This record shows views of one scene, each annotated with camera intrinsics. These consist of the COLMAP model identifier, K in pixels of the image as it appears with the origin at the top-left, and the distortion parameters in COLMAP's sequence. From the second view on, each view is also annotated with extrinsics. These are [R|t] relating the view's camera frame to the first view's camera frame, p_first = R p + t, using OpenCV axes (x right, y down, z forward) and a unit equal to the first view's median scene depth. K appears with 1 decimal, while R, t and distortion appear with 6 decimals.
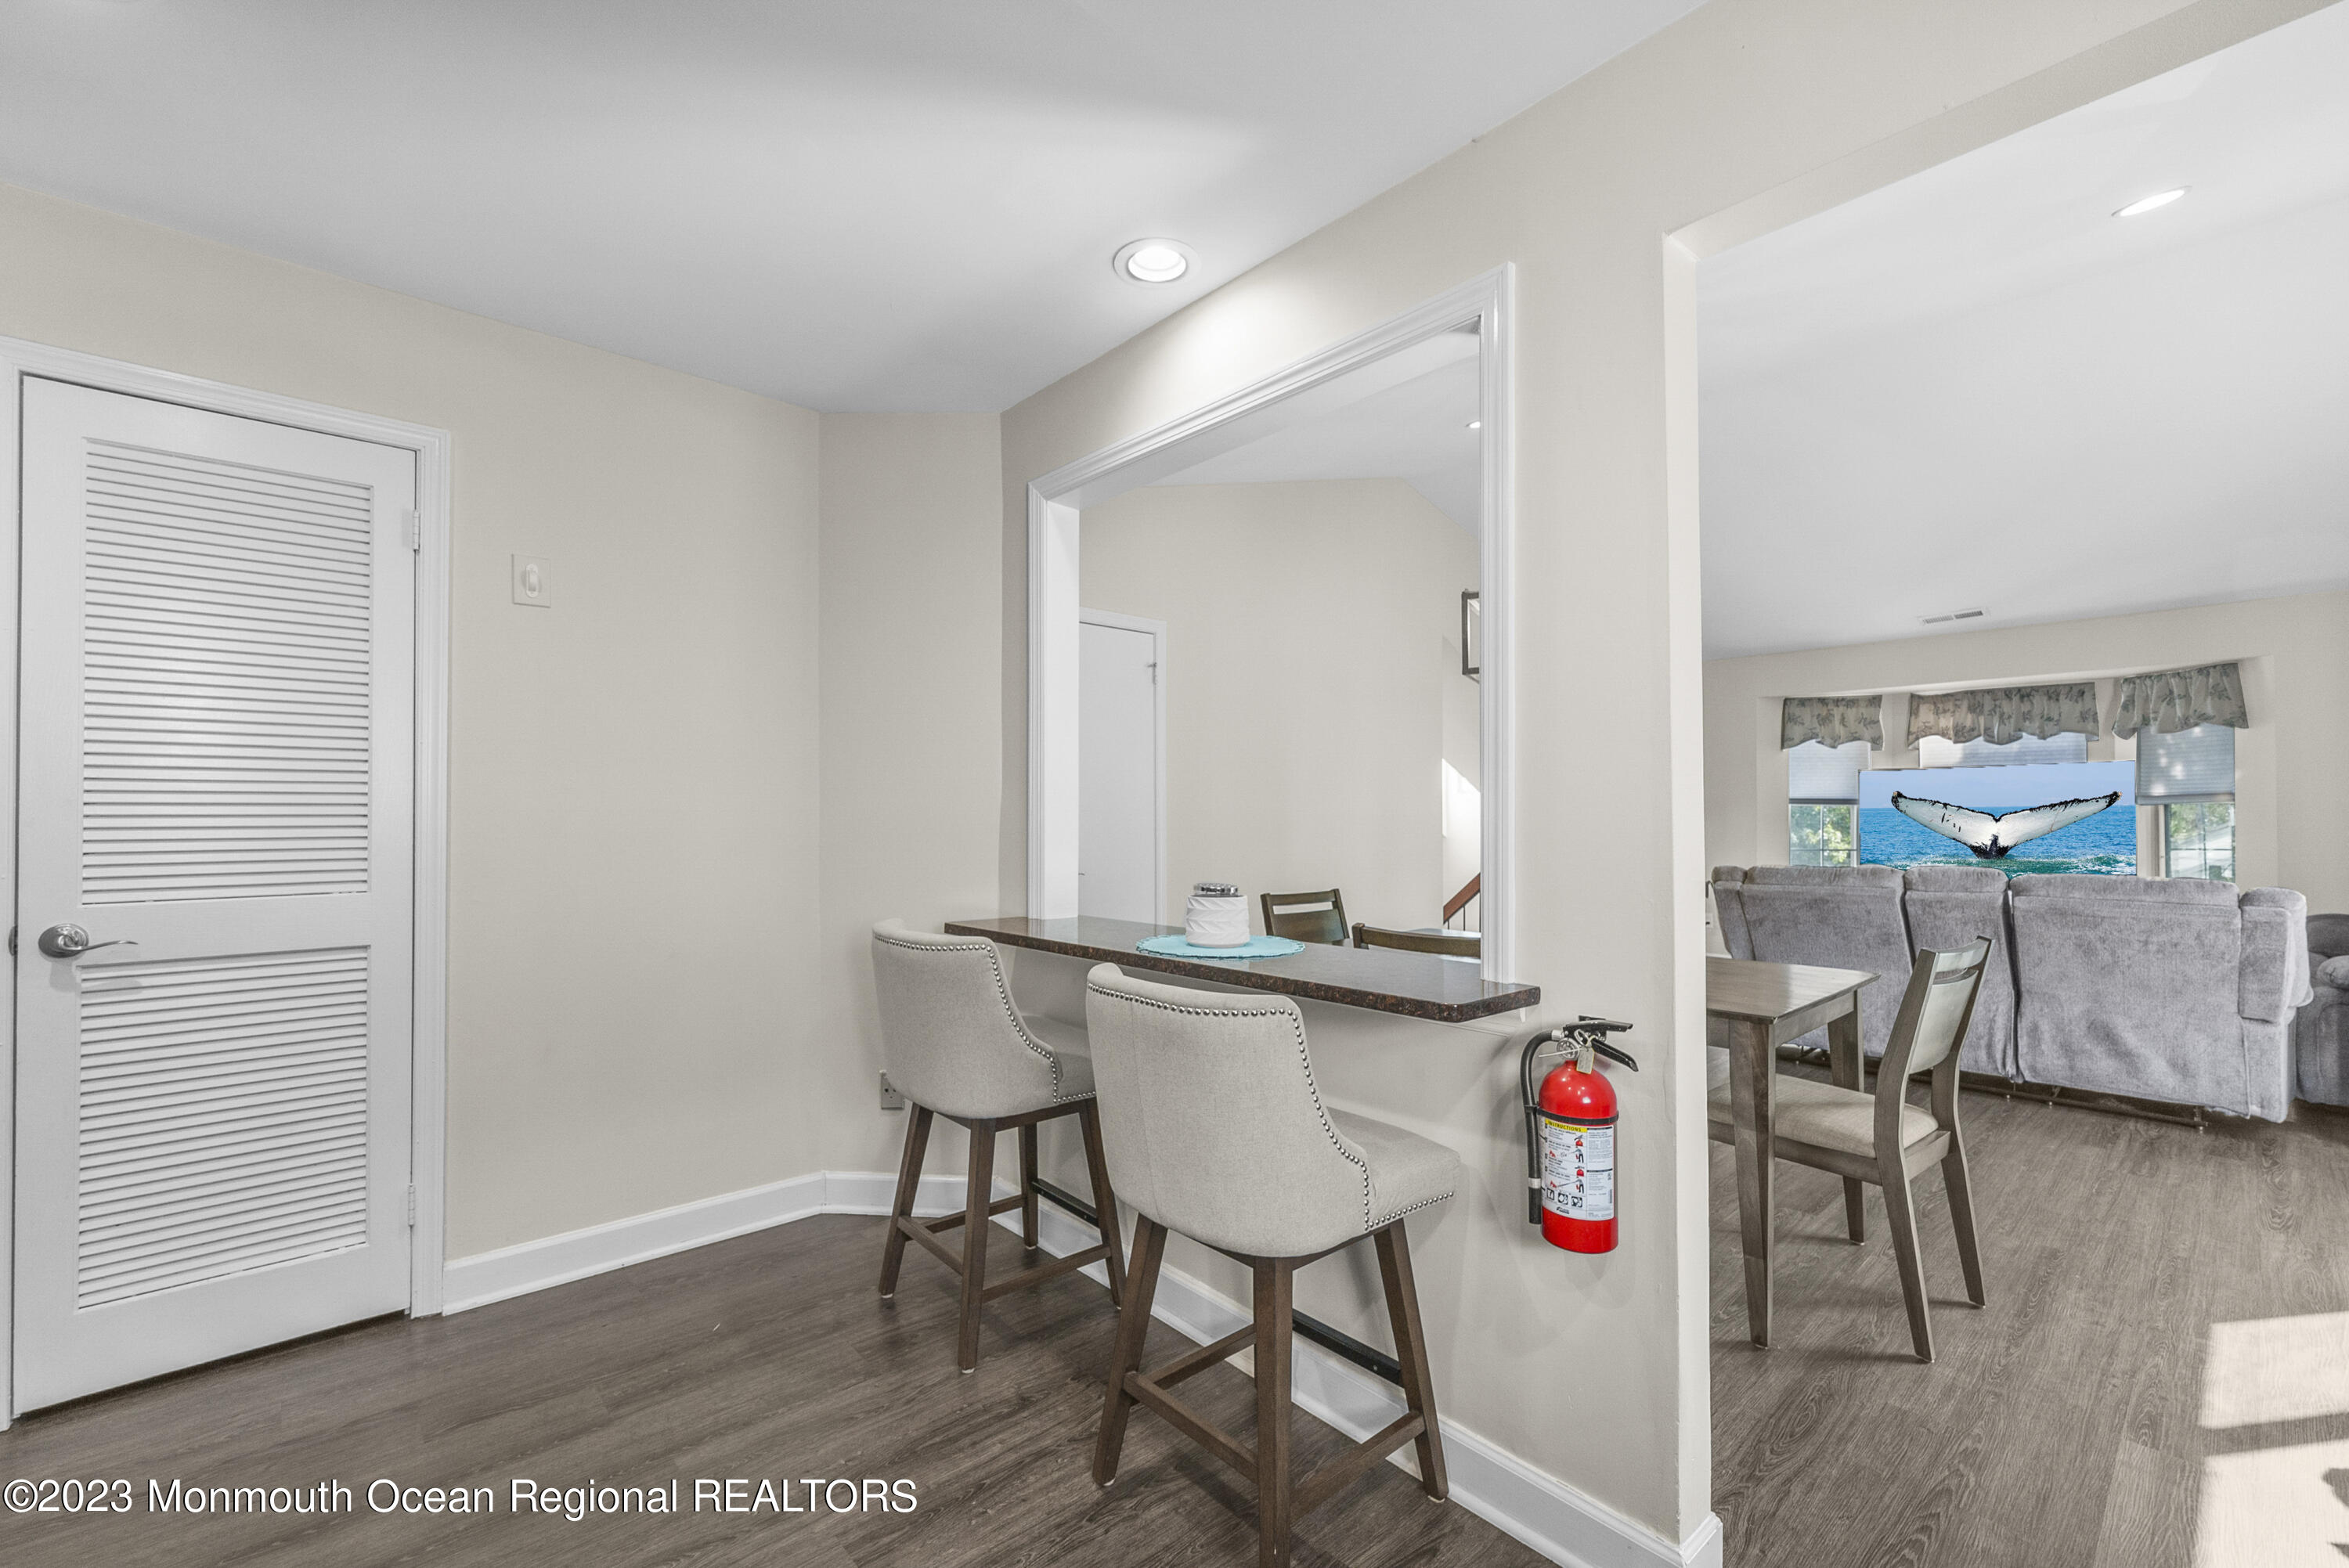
lens RADIAL K [[966.5, 0, 1176.1], [0, 966.5, 806.1], [0, 0, 1]] dist [-0.001681, -0.000005]
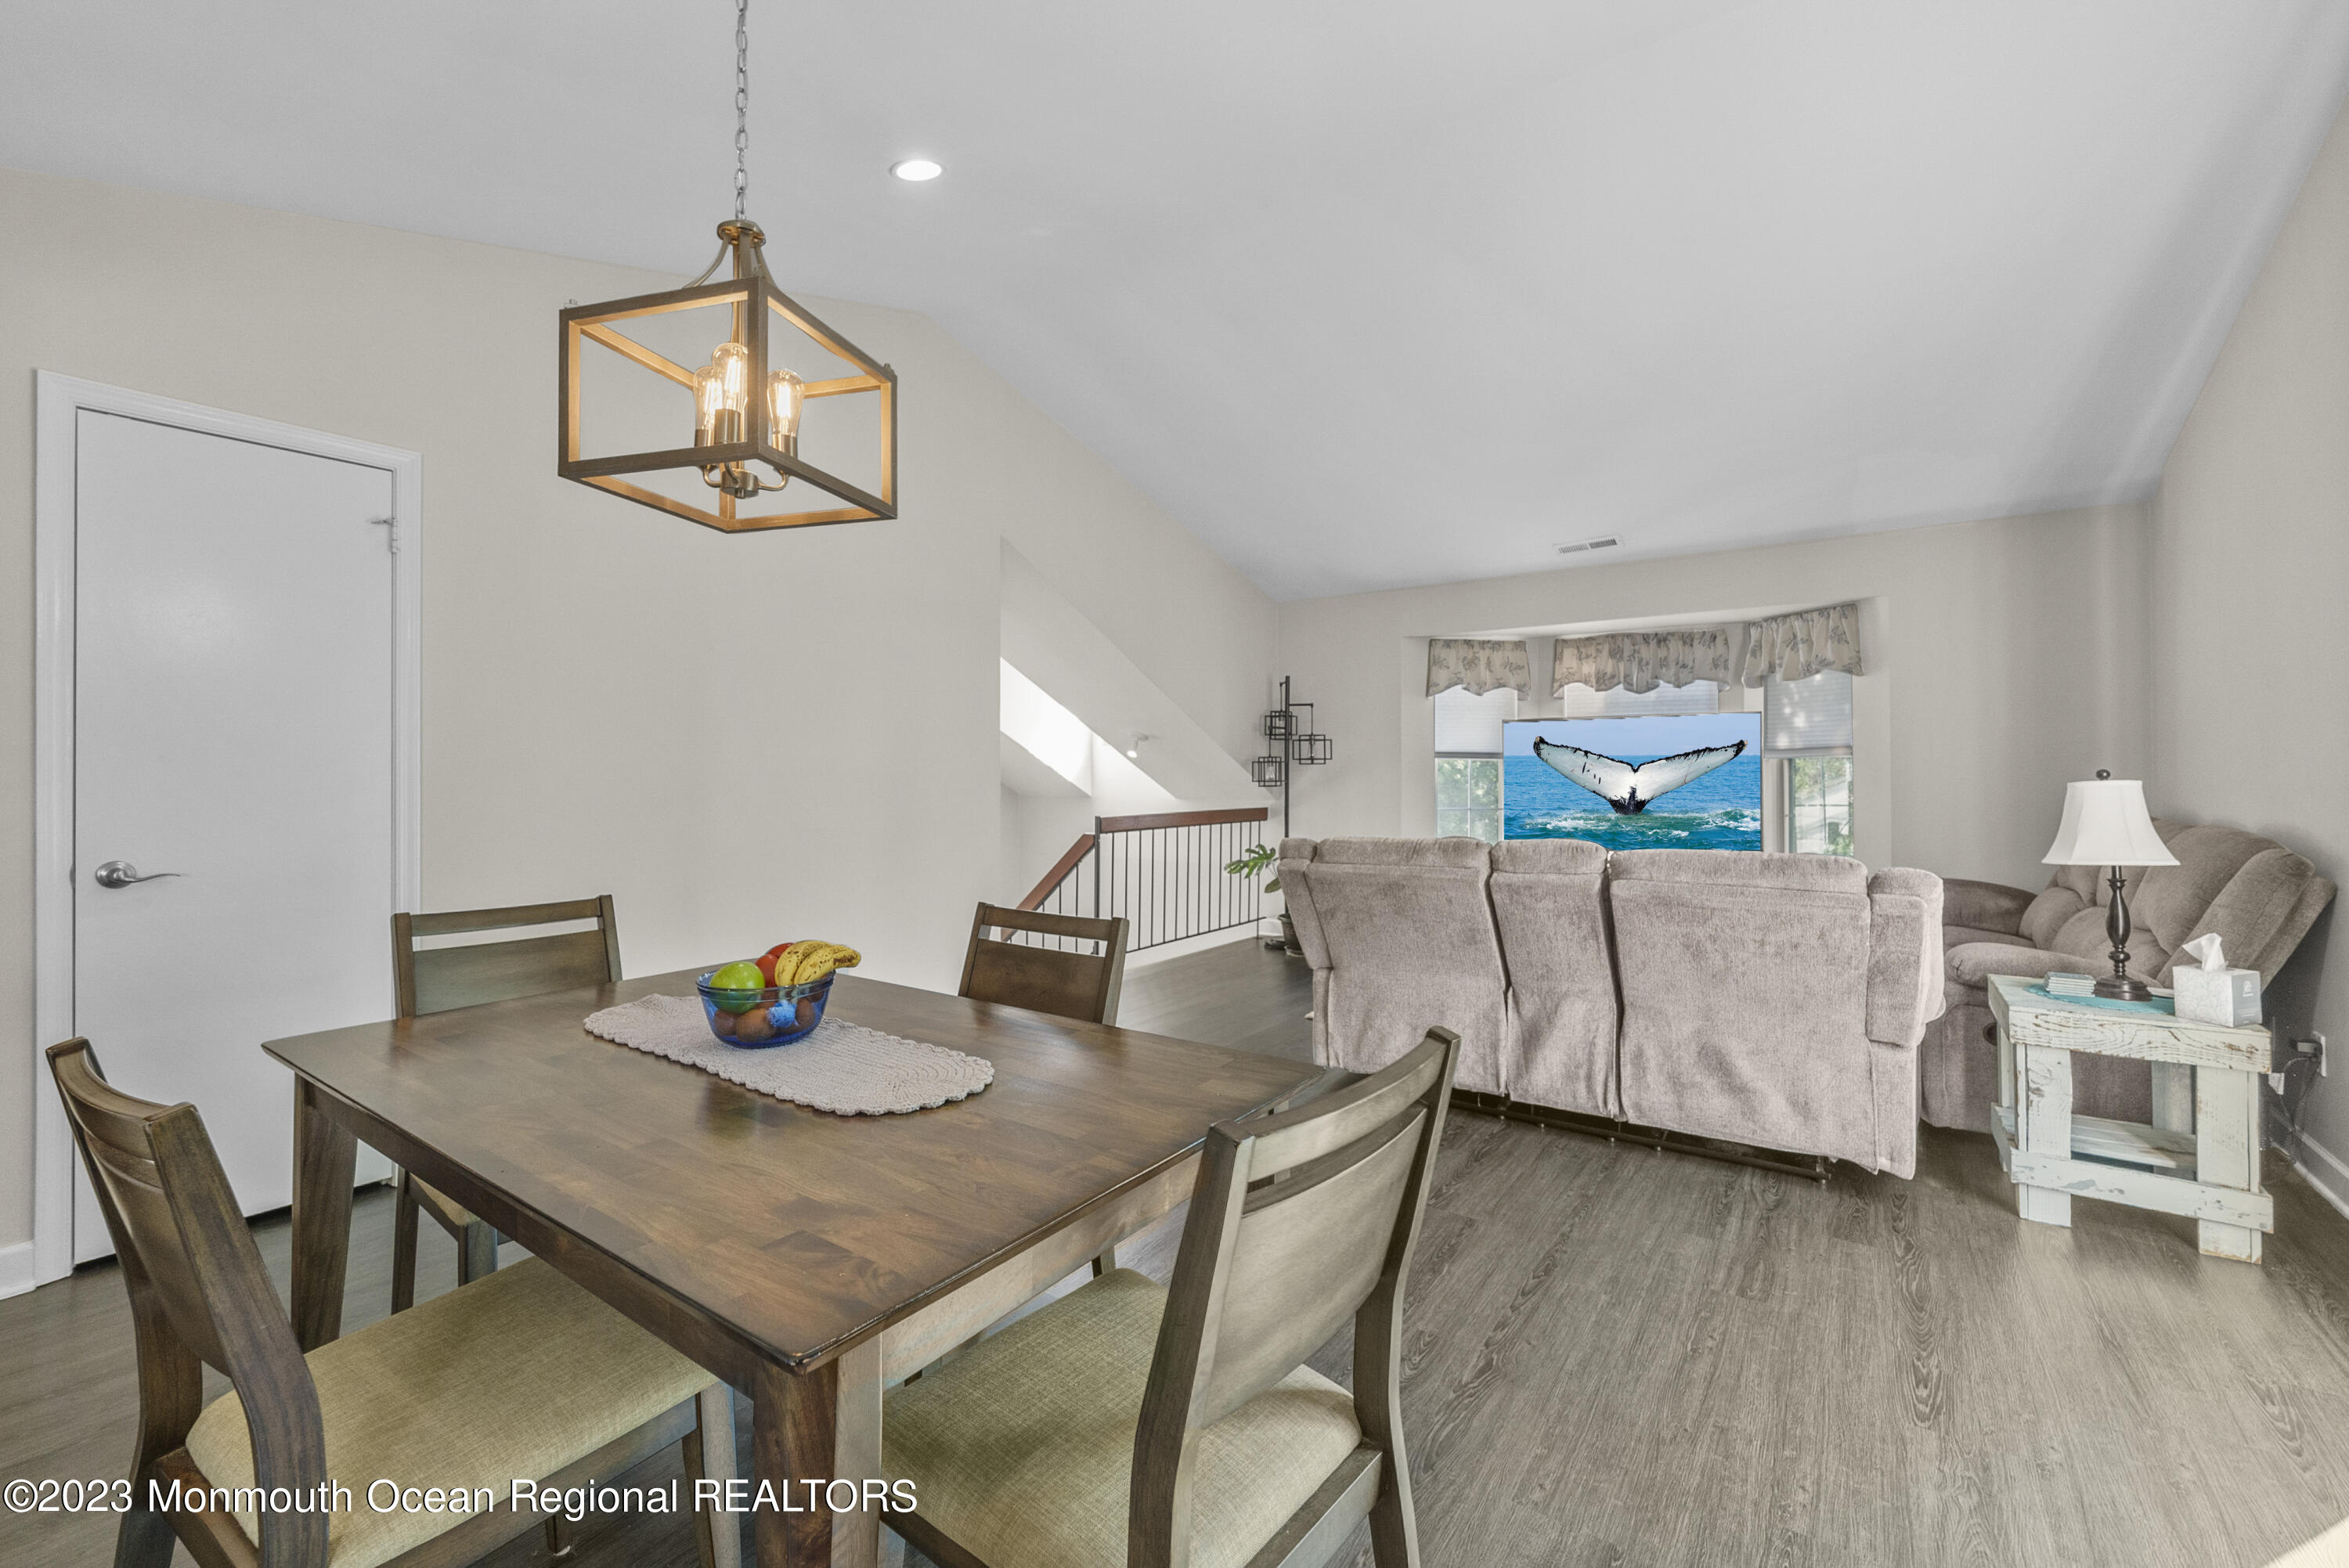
lens RADIAL K [[966.5, 0, 1159.6], [0, 966.5, 760.2], [0, 0, 1]] dist [-0.001681, -0.000005]
pose [[0.976586, 0.002108, 0.215118, 0.352108], [-0.001959, 0.999998, -0.000906, 0.003185], [-0.215120, 0.000464, 0.976588, 0.336042]]
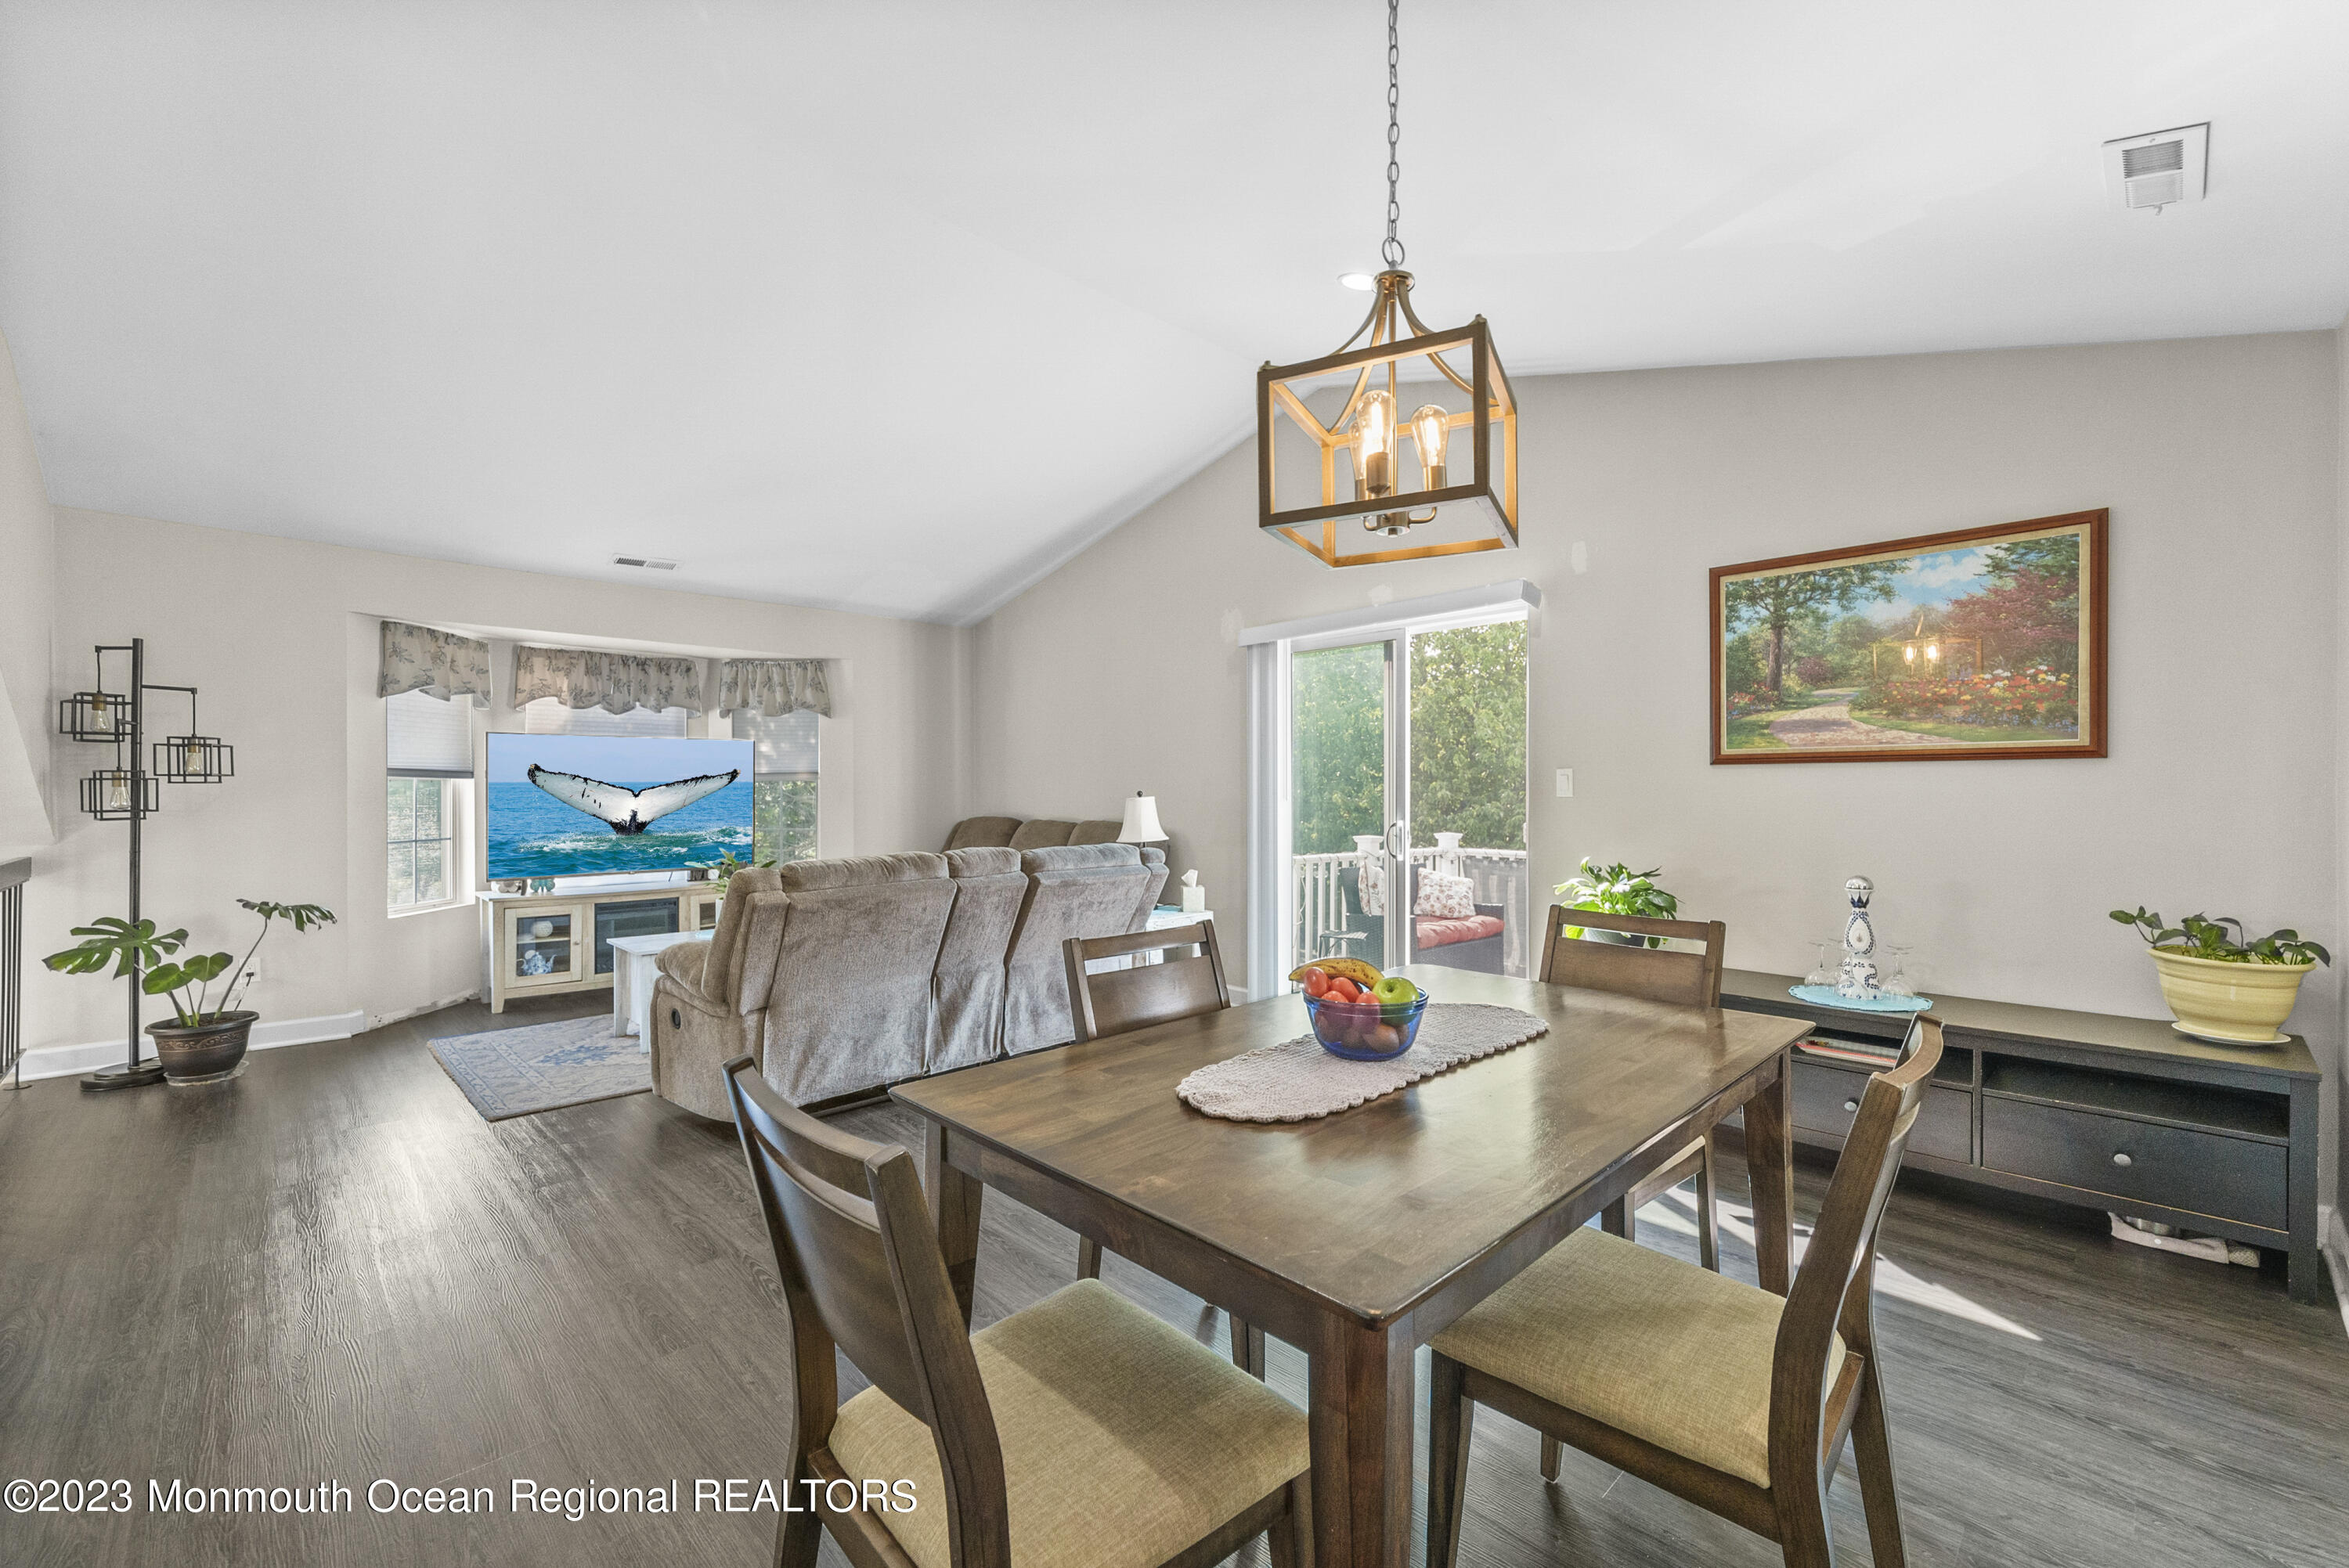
lens RADIAL K [[966.5, 0, 1169.4], [0, 966.5, 790.8], [0, 0, 1]] dist [-0.001681, -0.000005]
pose [[-0.036316, -0.001349, 0.999339, -0.123057], [-0.006790, 0.999976, 0.001103, 0.006763], [-0.999317, -0.006745, -0.036324, 0.850928]]
